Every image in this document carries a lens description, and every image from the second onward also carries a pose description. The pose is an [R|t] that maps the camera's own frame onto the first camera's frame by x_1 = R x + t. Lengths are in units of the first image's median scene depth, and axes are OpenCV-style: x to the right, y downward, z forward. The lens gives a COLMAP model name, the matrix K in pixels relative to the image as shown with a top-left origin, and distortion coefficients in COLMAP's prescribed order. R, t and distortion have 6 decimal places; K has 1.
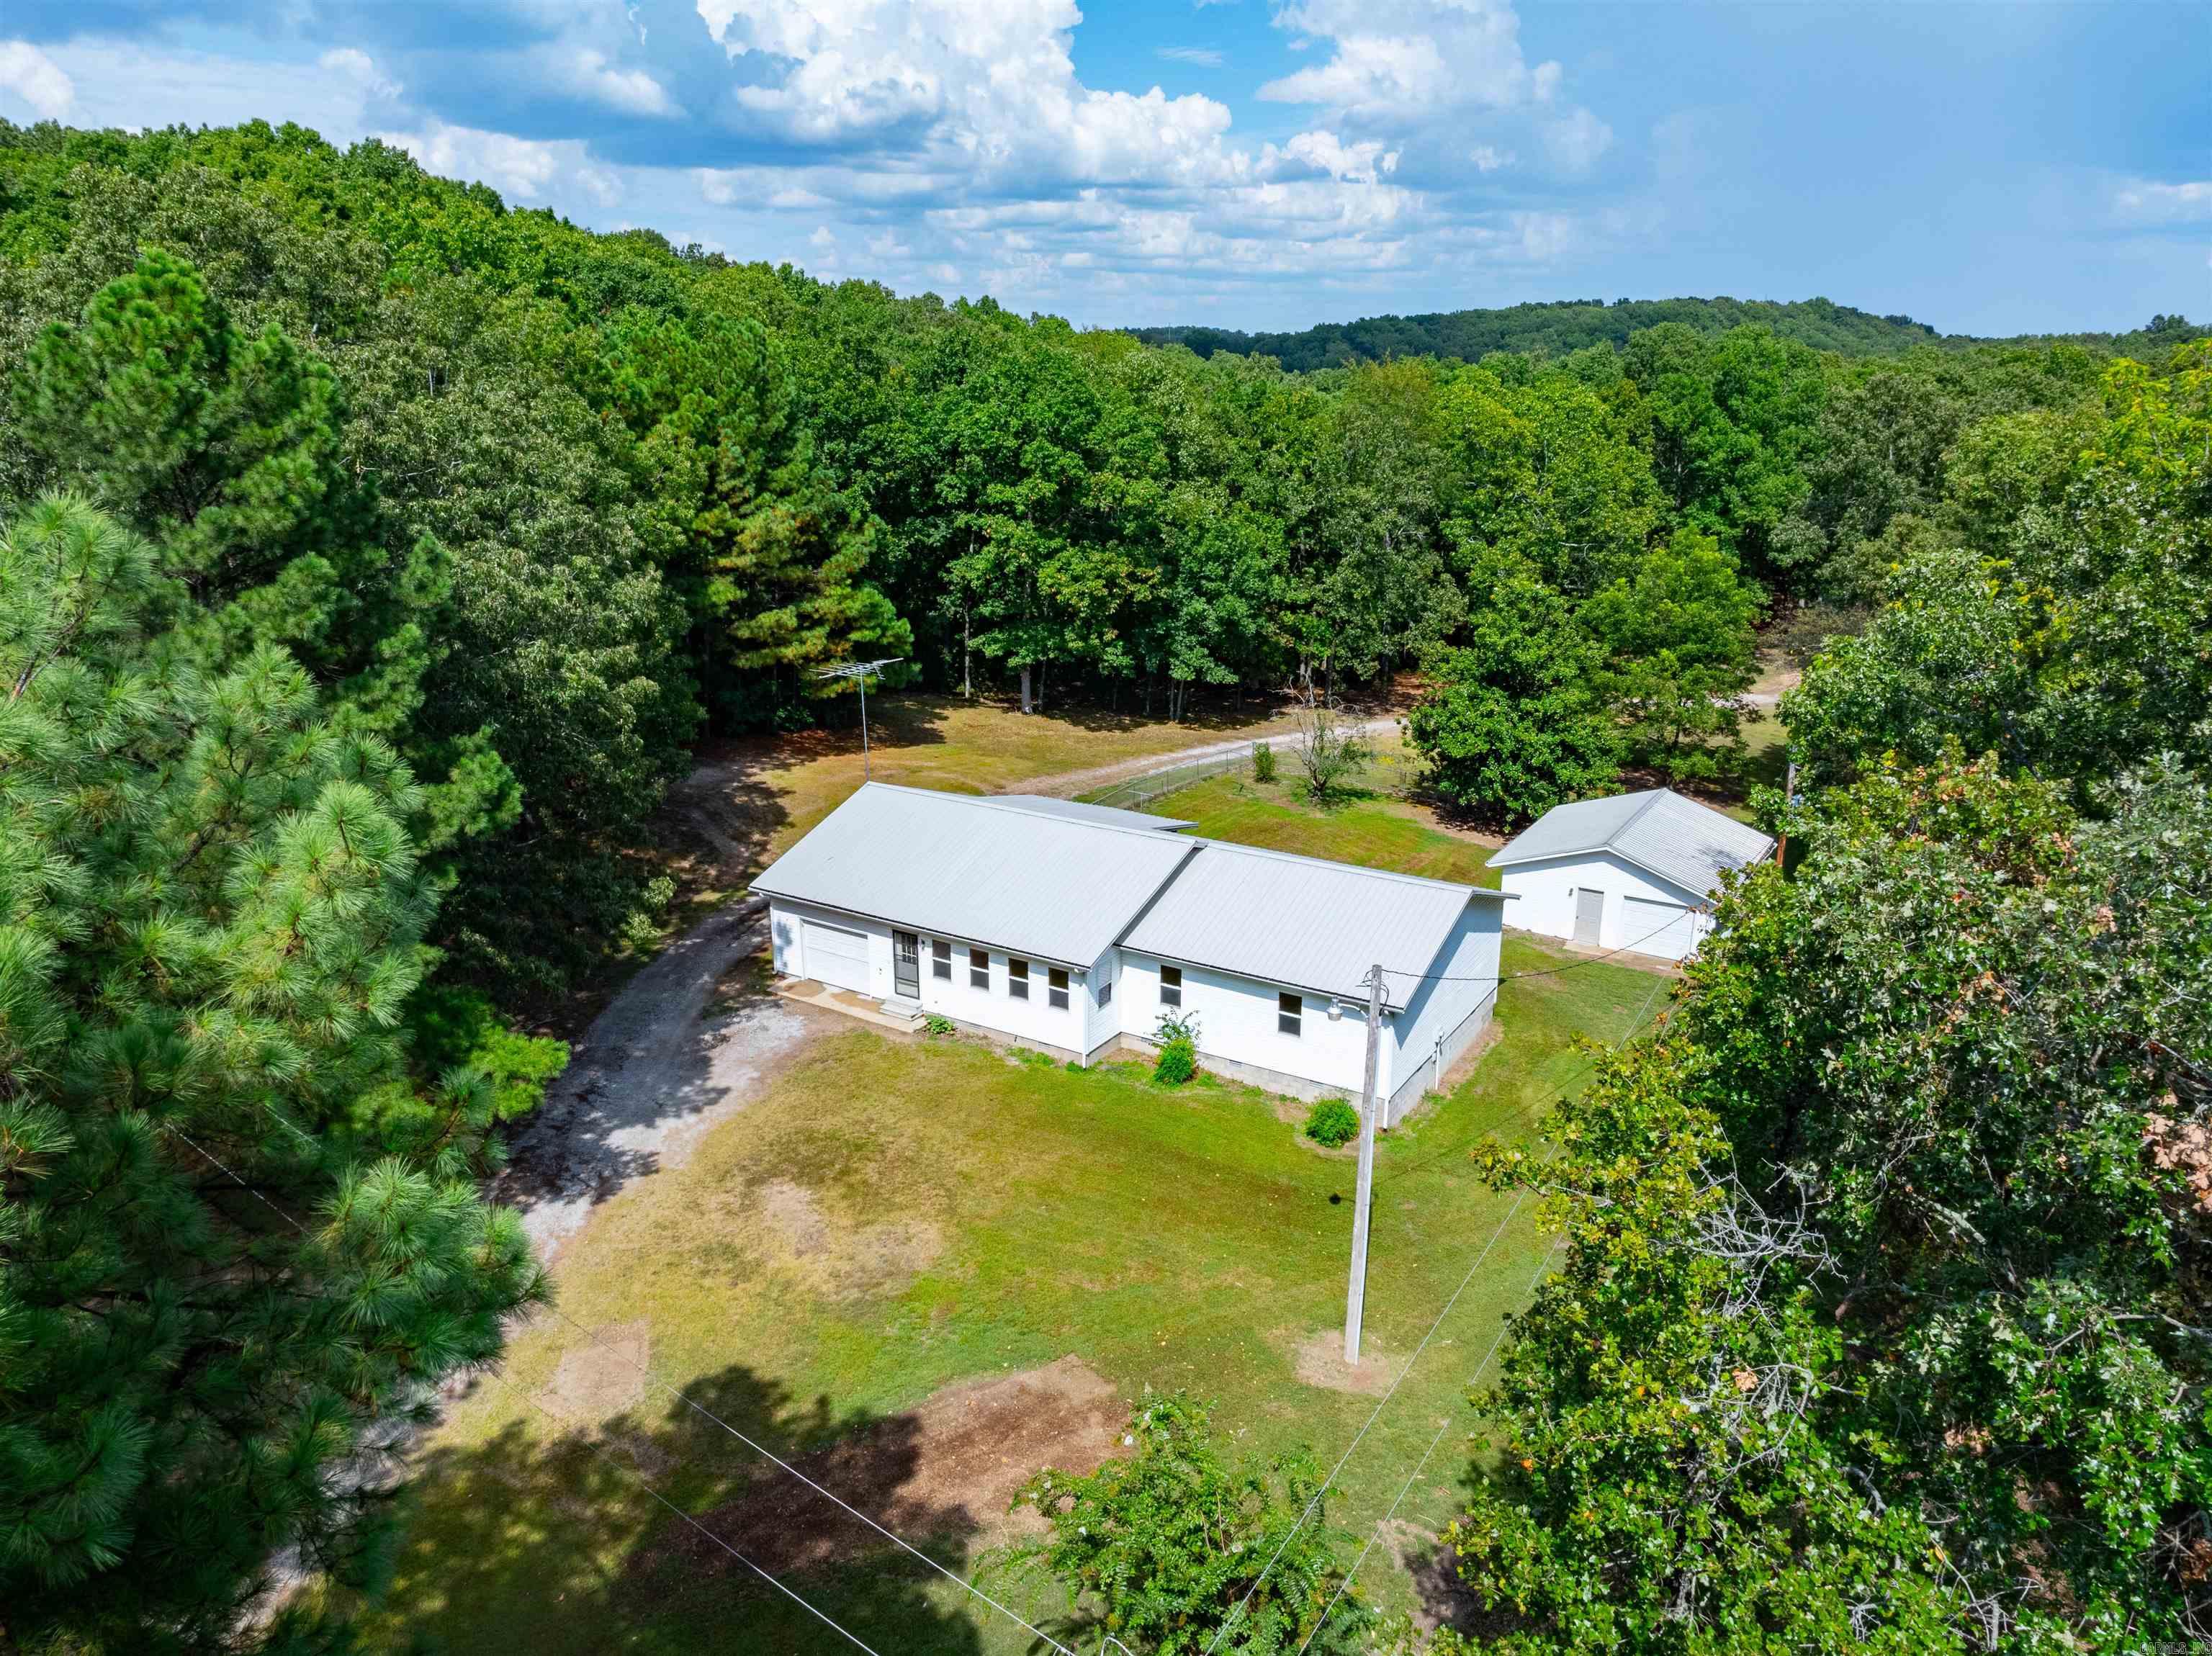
lens RADIAL K [[1553.6, 0, 1102.4], [0, 1553.6, 817.5], [0, 0, 1]] dist [-0.052439, 0.031896]
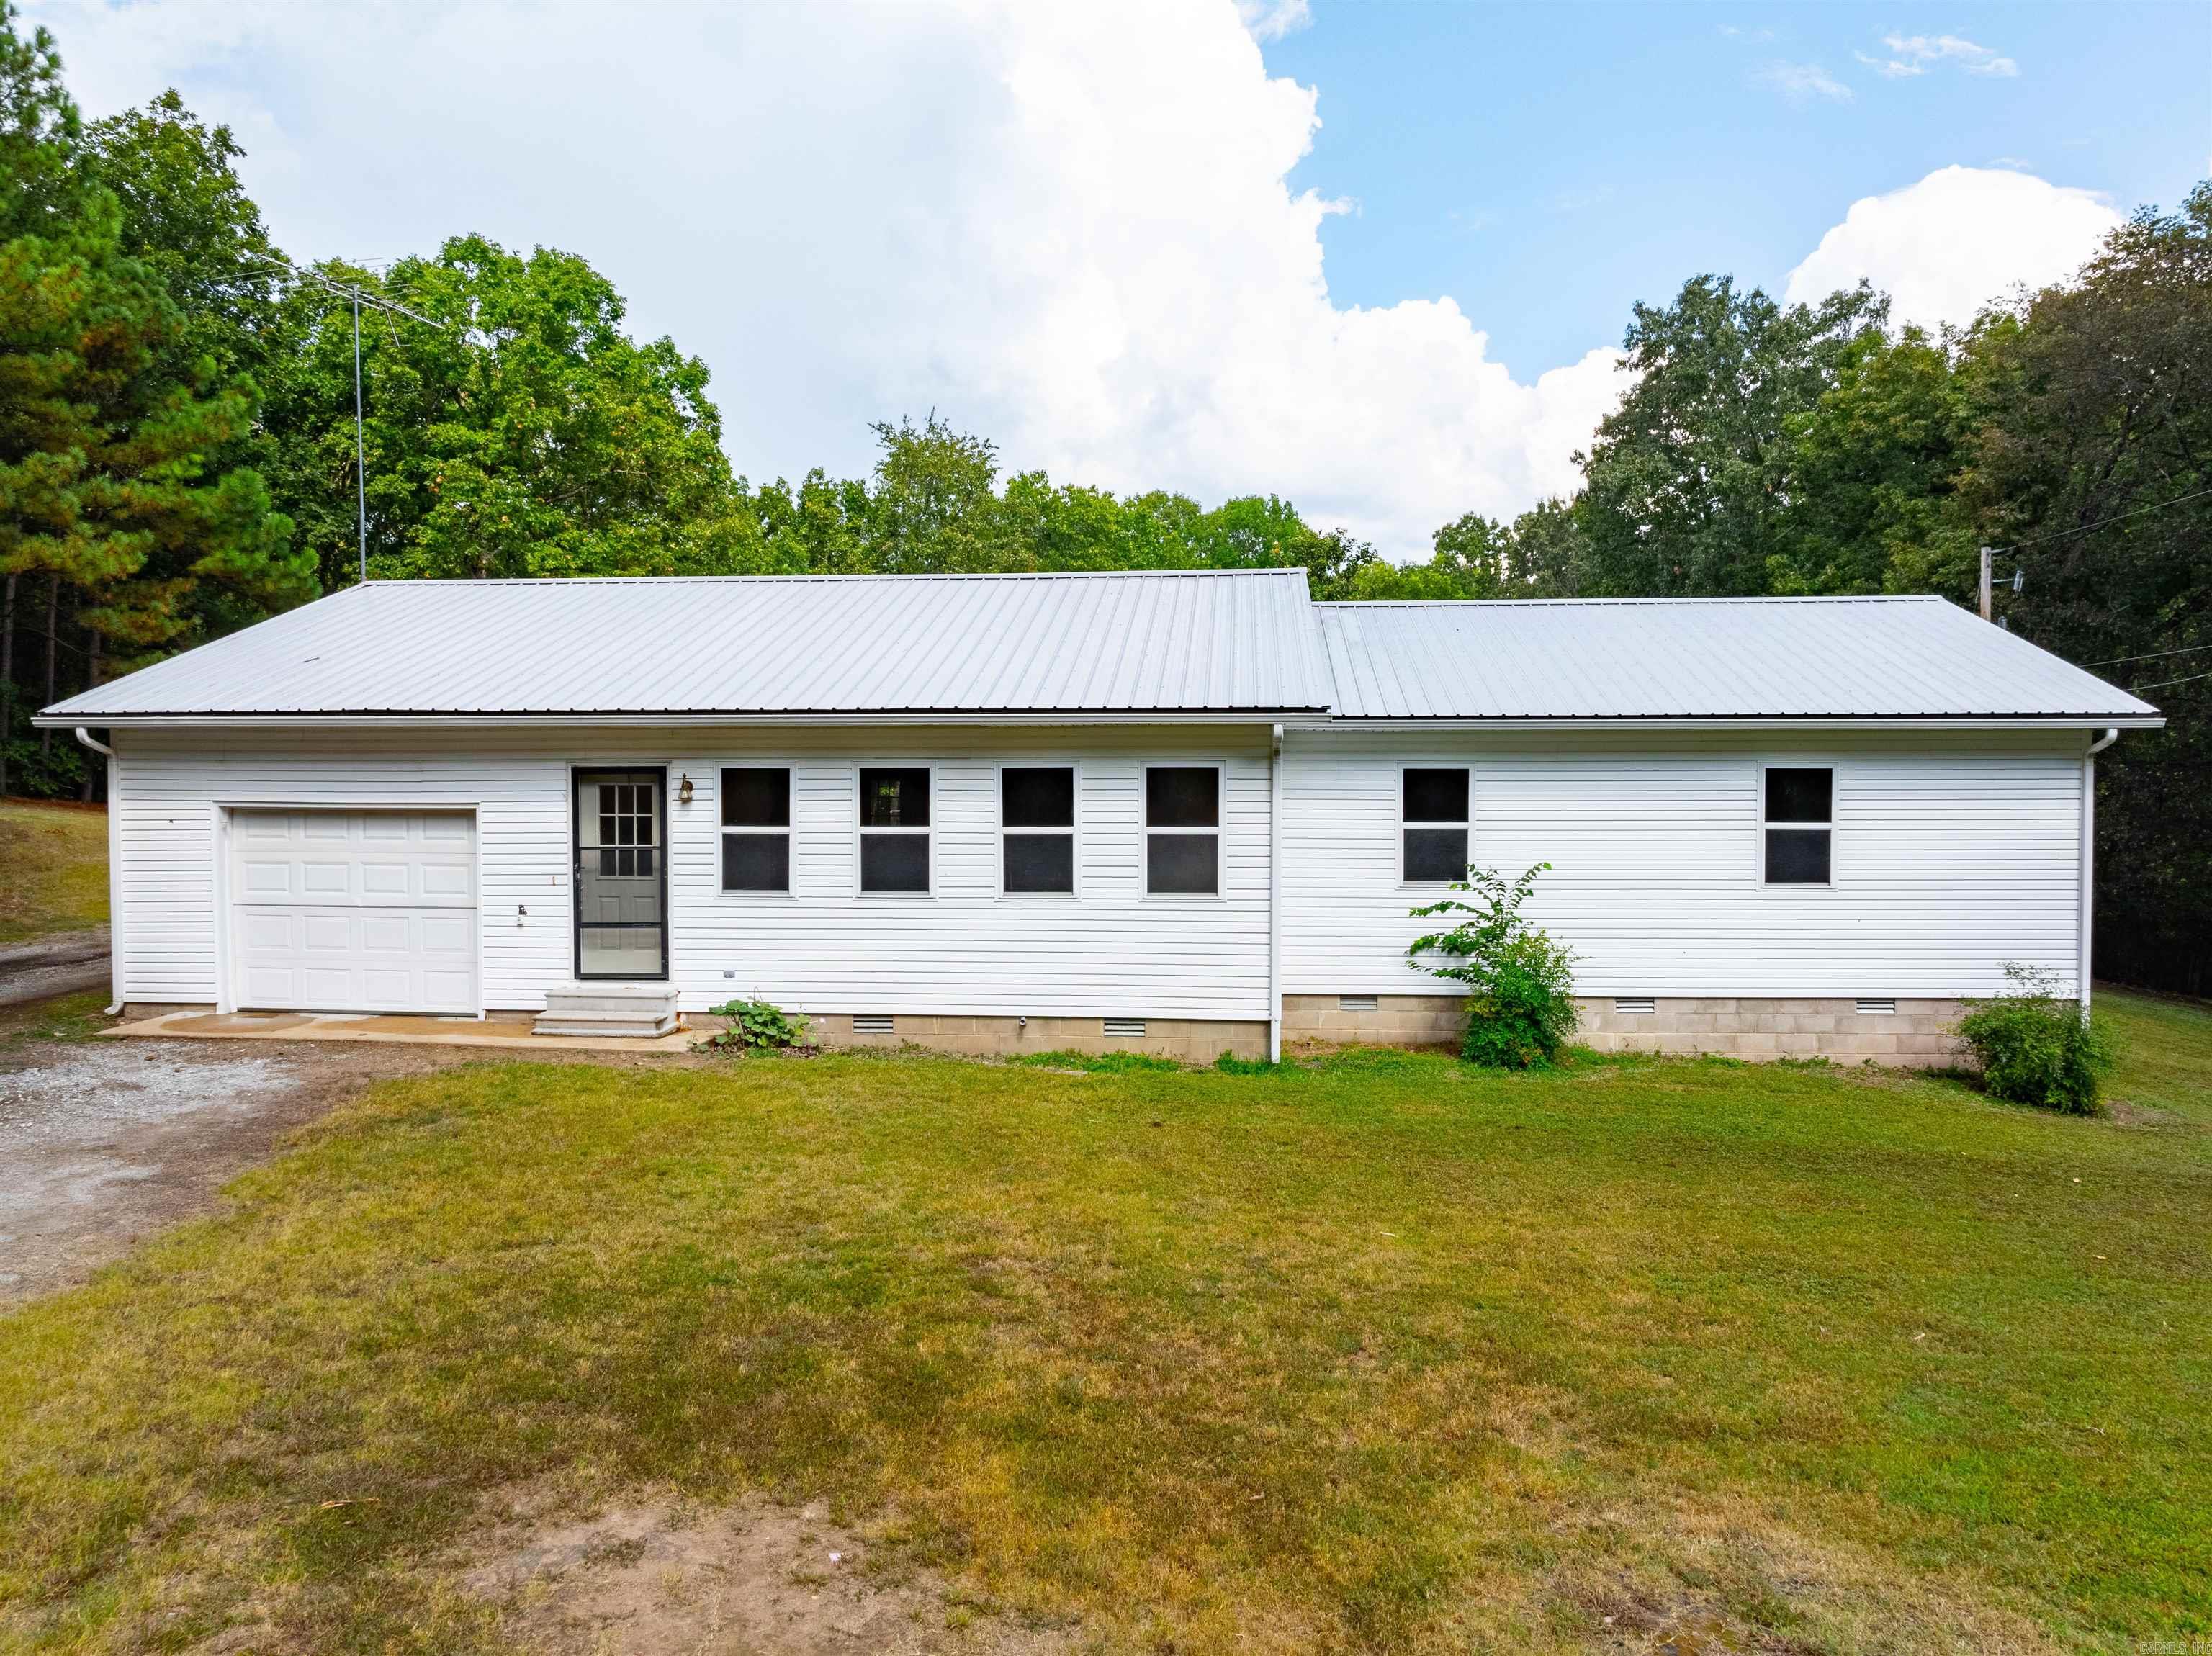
lens RADIAL K [[1553.6, 0, 1102.4], [0, 1553.6, 817.5], [0, 0, 1]] dist [-0.052439, 0.031896]
pose [[0.893727, -0.016023, 0.448325, -0.126429], [0.132964, 0.963919, -0.230611, 0.119516], [-0.428454, 0.265715, 0.863610, 0.472133]]
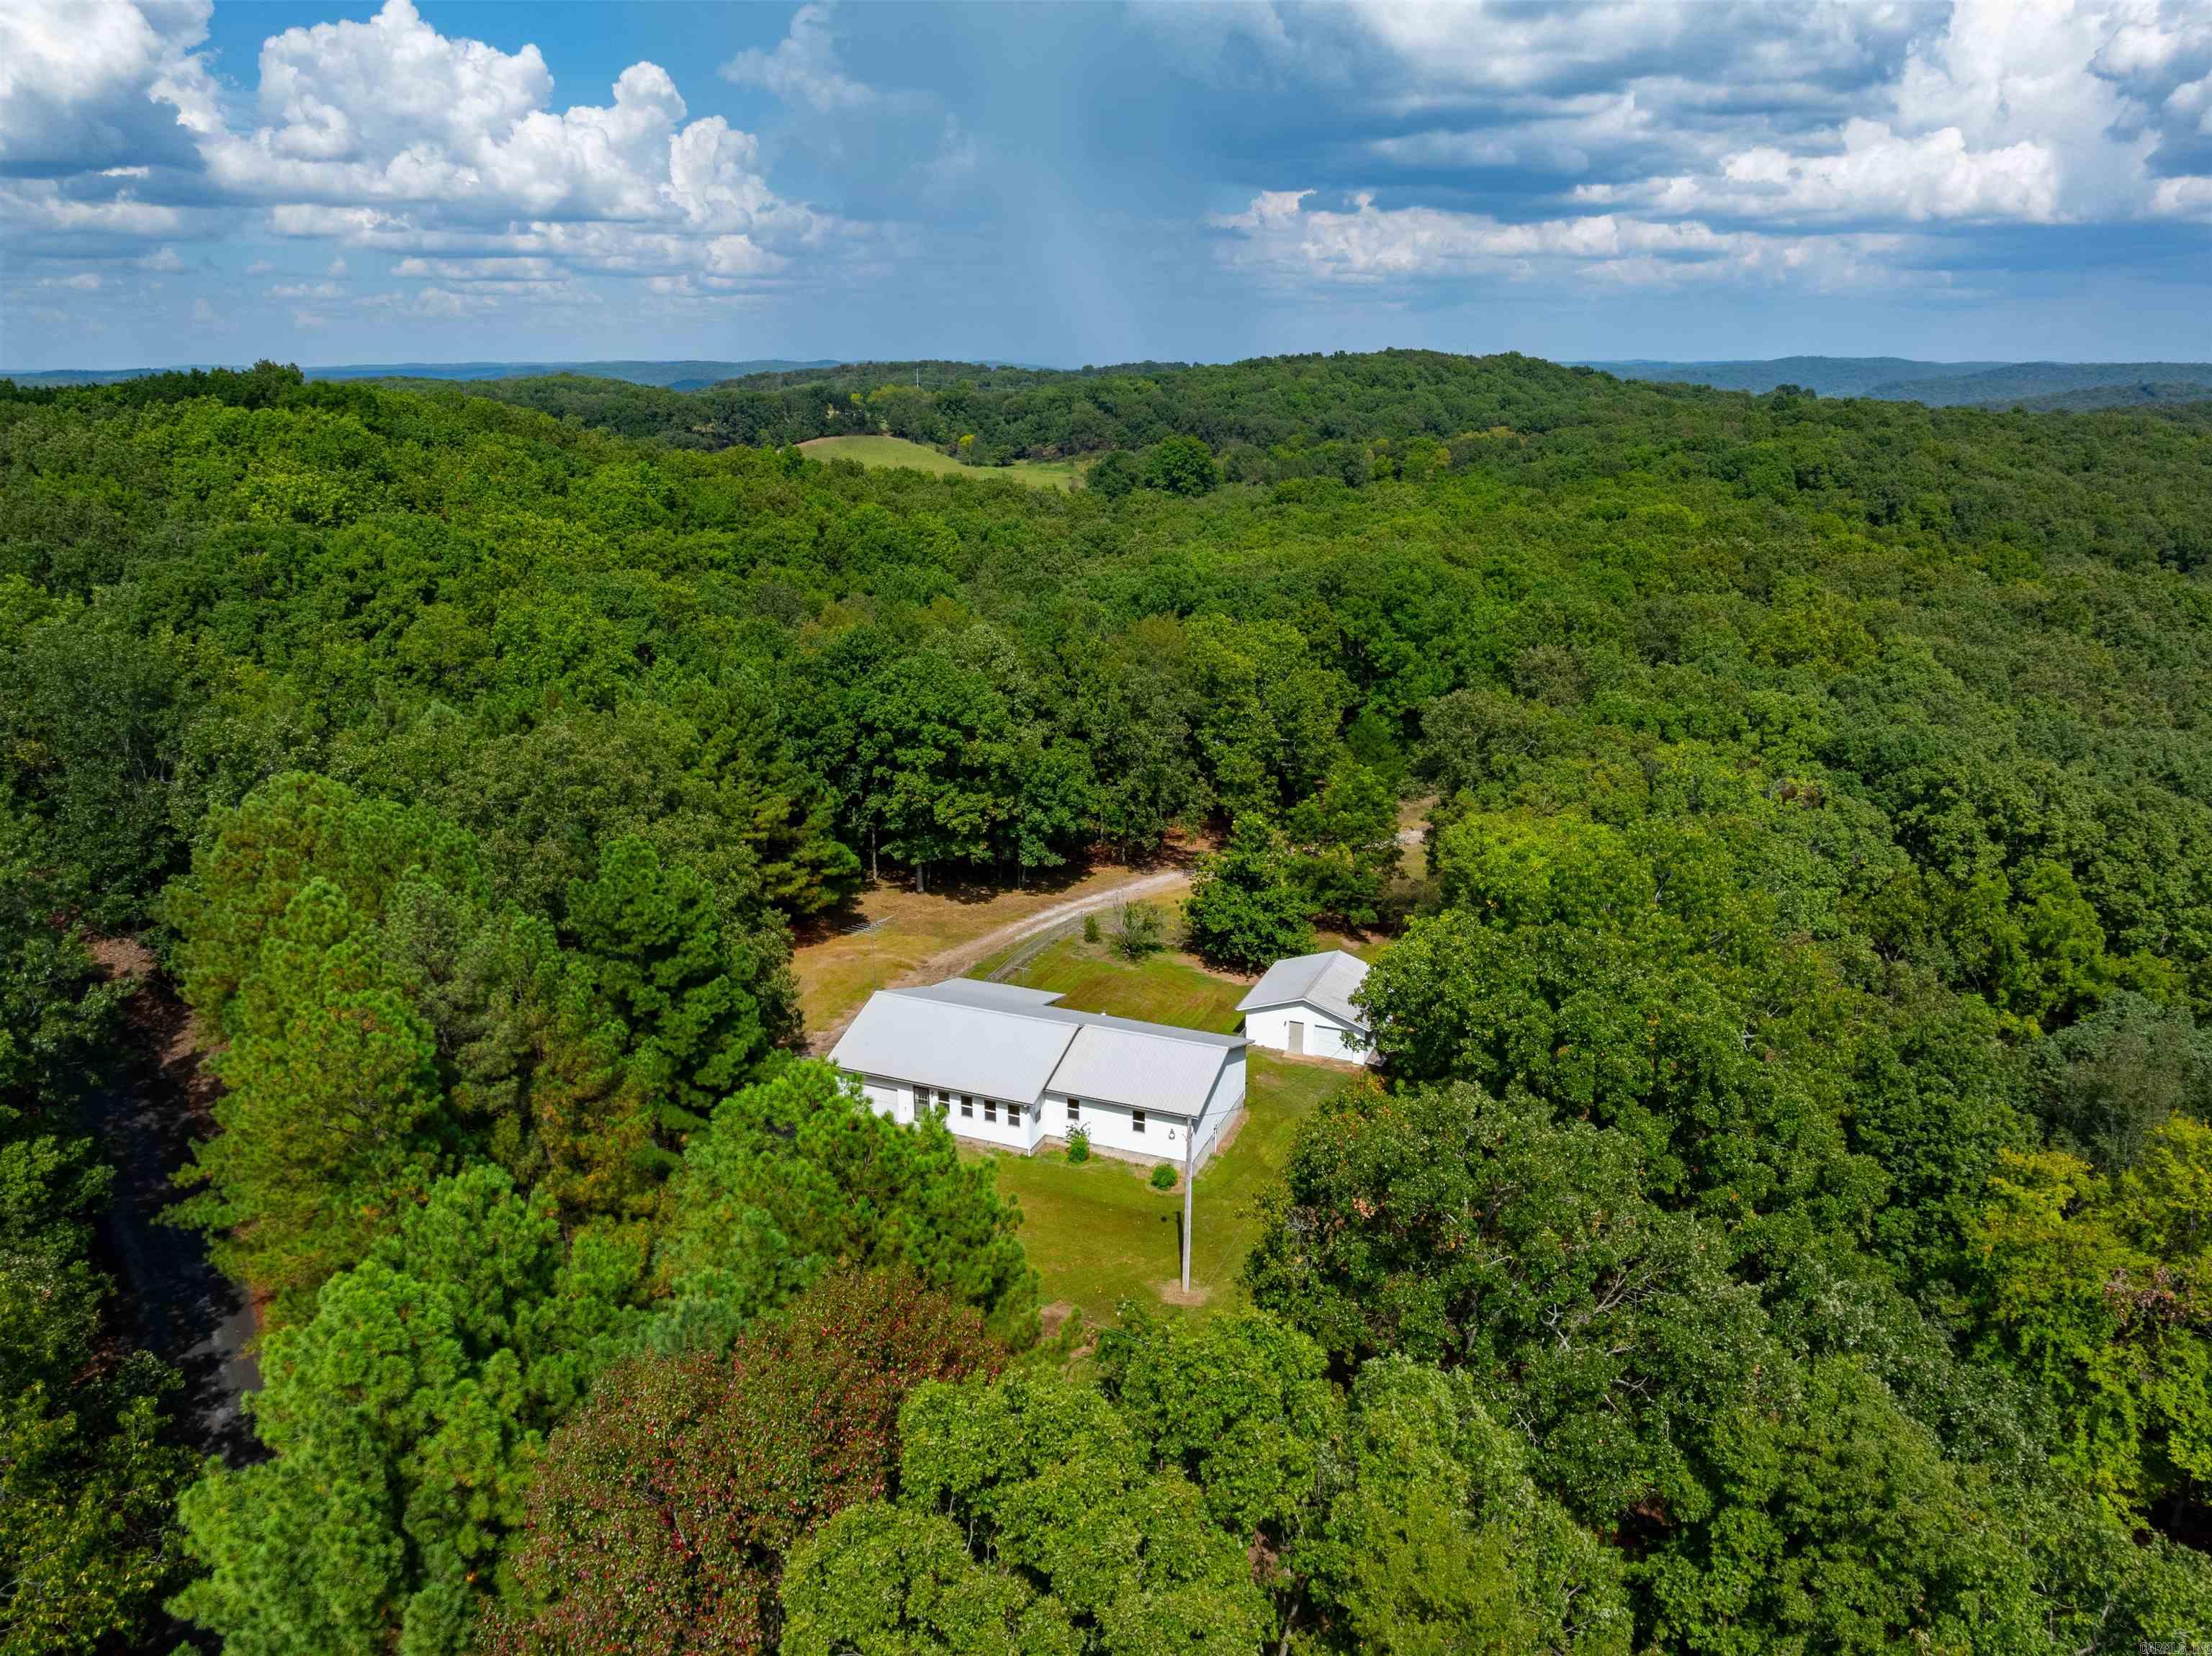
lens RADIAL K [[1553.6, 0, 1102.4], [0, 1553.6, 817.5], [0, 0, 1]] dist [-0.052439, 0.031896]
pose [[0.986816, -0.048931, 0.154274, -0.126394], [0.050083, 0.998739, -0.003586, -0.153680], [-0.153904, 0.011265, 0.988022, -0.560634]]
